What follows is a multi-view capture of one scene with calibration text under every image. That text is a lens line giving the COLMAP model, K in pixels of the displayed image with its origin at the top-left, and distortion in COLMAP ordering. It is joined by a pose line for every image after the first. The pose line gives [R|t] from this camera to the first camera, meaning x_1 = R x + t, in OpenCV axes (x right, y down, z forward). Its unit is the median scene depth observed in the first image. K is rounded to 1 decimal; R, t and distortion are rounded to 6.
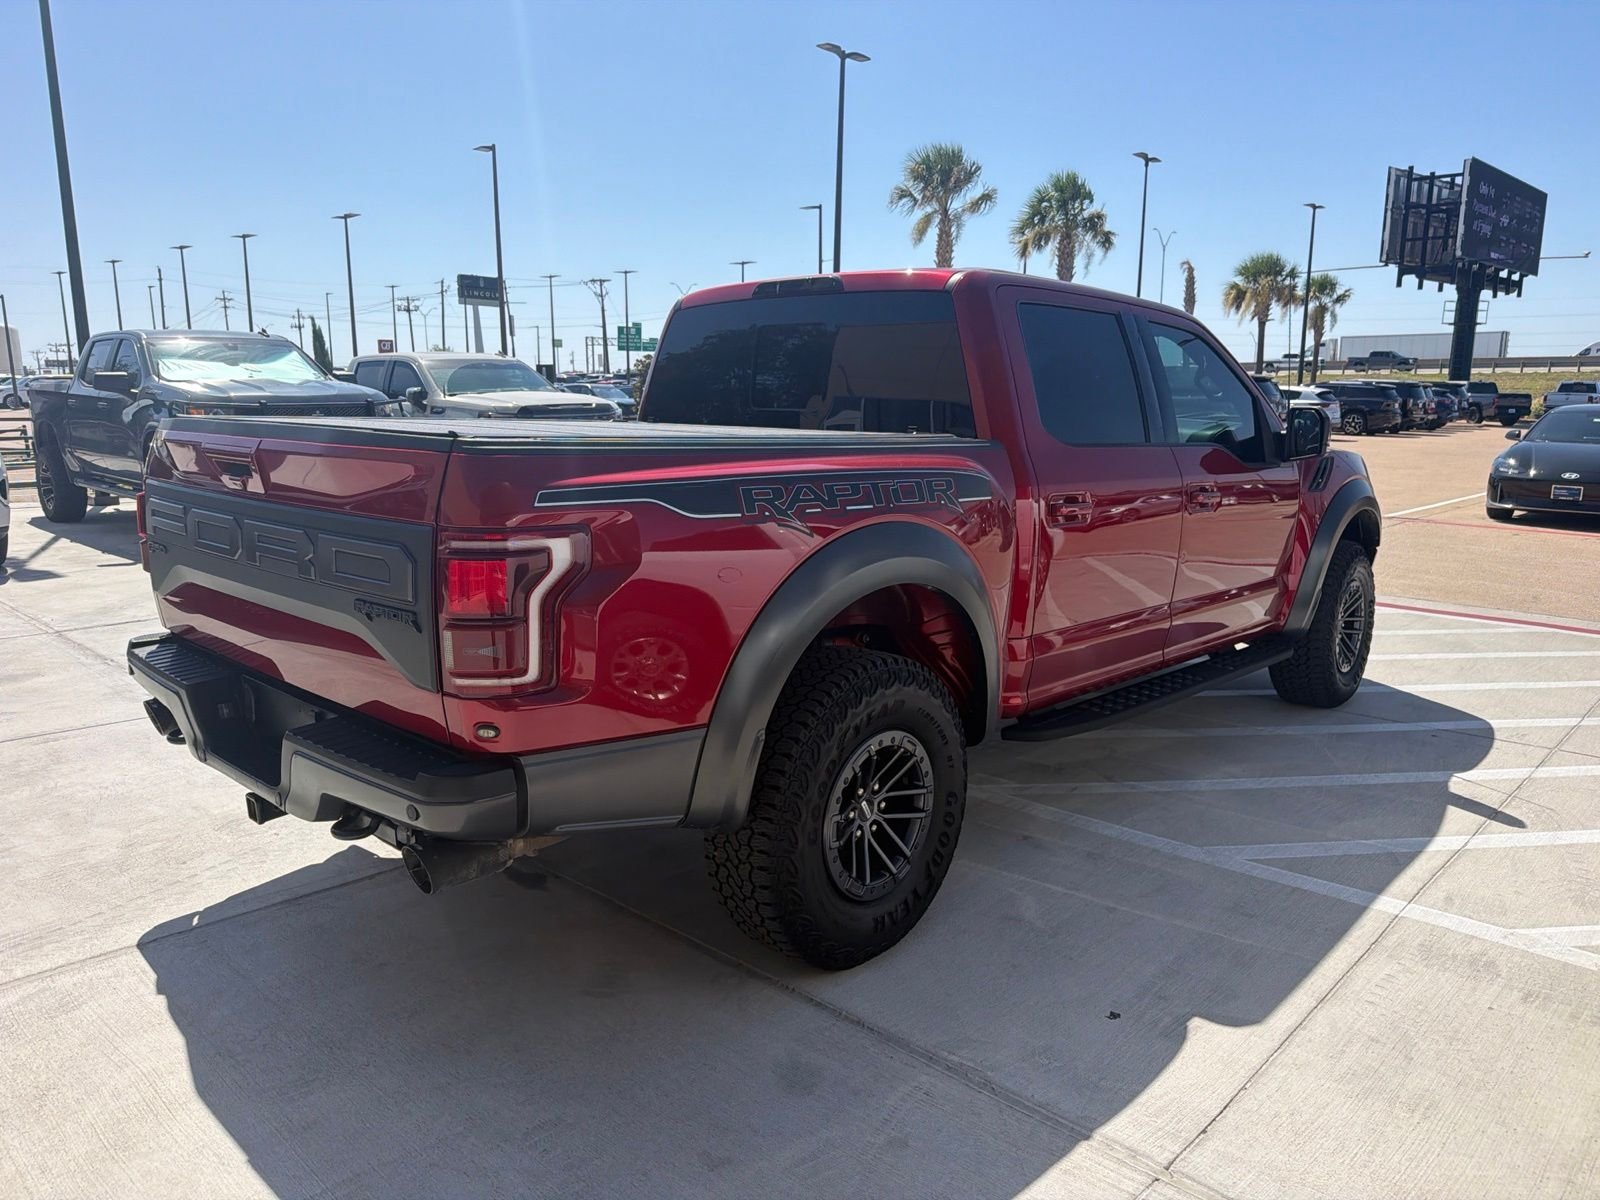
lens RADIAL K [[1125.9, 0, 797.4], [0, 1125.9, 612.5], [0, 0, 1]] dist [0.038335, -0.048019]
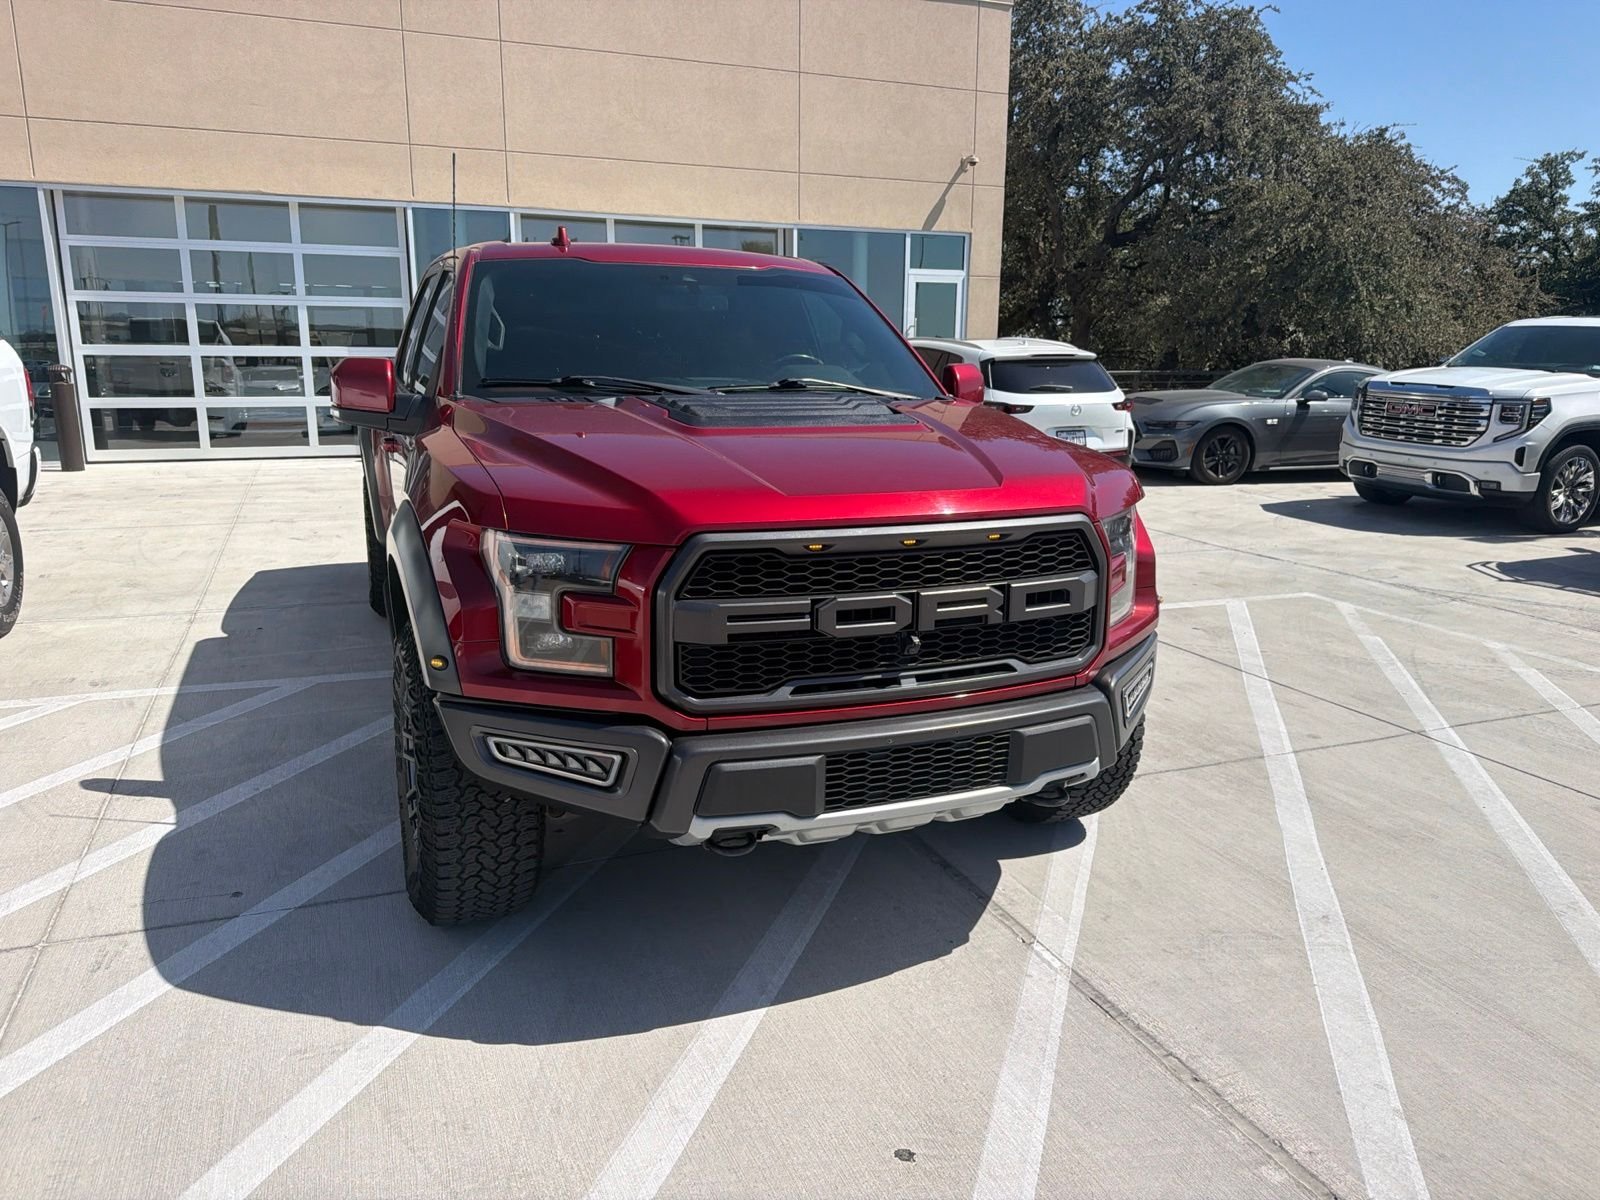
lens RADIAL K [[1125.9, 0, 798.1], [0, 1125.9, 603.4], [0, 0, 1]] dist [0.038335, -0.048019]
pose [[-0.424315, 0.190978, -0.885147, 0.154400], [-0.188368, 0.937506, 0.292574, -0.045616], [0.885706, 0.290877, -0.361823, 0.235856]]
